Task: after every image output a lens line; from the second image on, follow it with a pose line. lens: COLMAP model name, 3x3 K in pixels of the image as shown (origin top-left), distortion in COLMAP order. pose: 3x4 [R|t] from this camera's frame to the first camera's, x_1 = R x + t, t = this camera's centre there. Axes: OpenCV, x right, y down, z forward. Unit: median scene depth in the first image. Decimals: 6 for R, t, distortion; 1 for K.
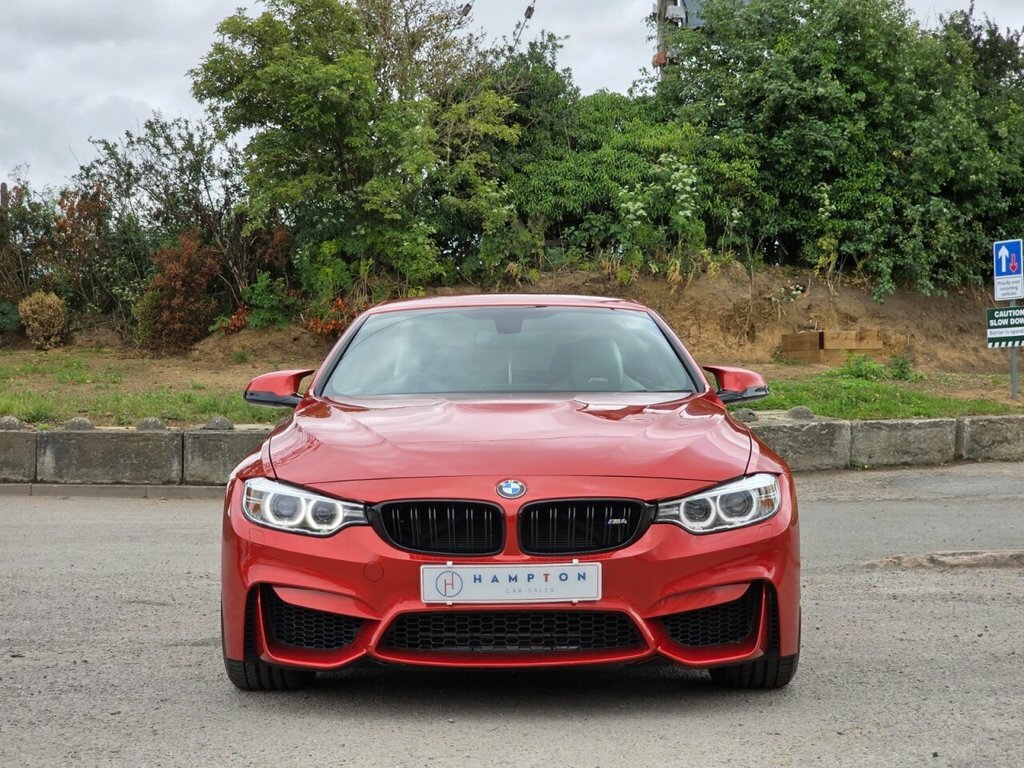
lens RADIAL K [[1922.8, 0, 510.8], [0, 1922.8, 385.0], [0, 0, 1]] dist [0.013492, 0.000000]
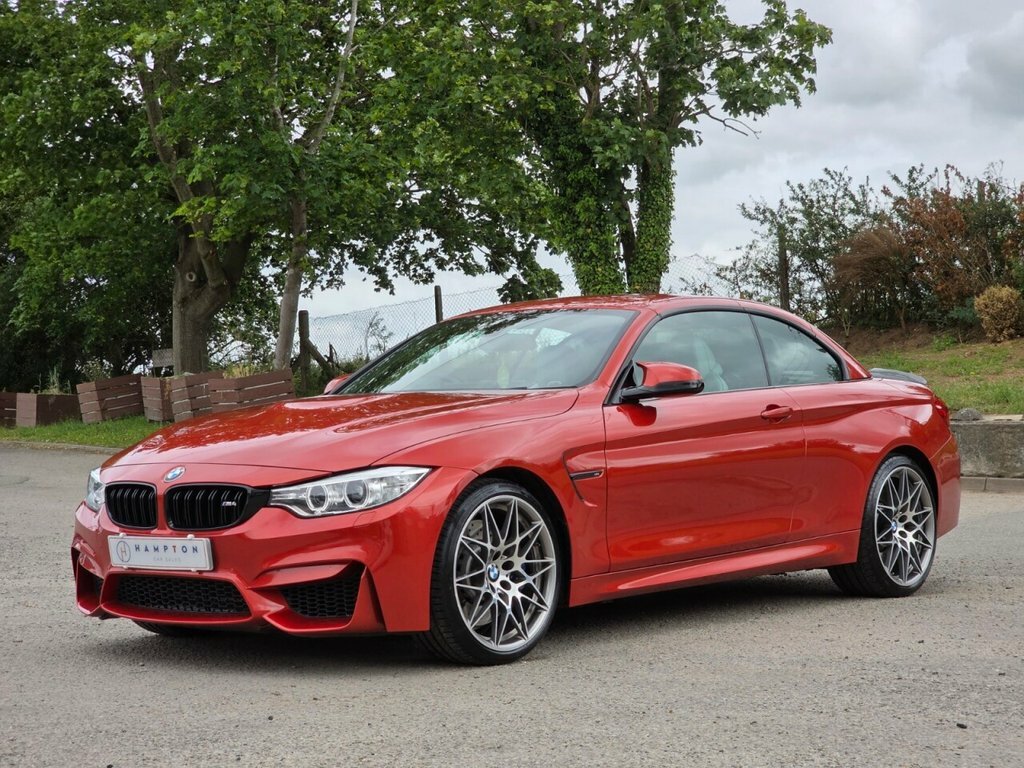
lens RADIAL K [[1922.8, 0, 518.7], [0, 1922.8, 360.5], [0, 0, 1]] dist [0.013492, 0.000000]
pose [[0.758278, -0.022890, -0.651530, 0.243502], [0.018577, 0.999736, -0.013502, 0.000619], [0.651667, -0.001865, 0.758503, 0.057345]]
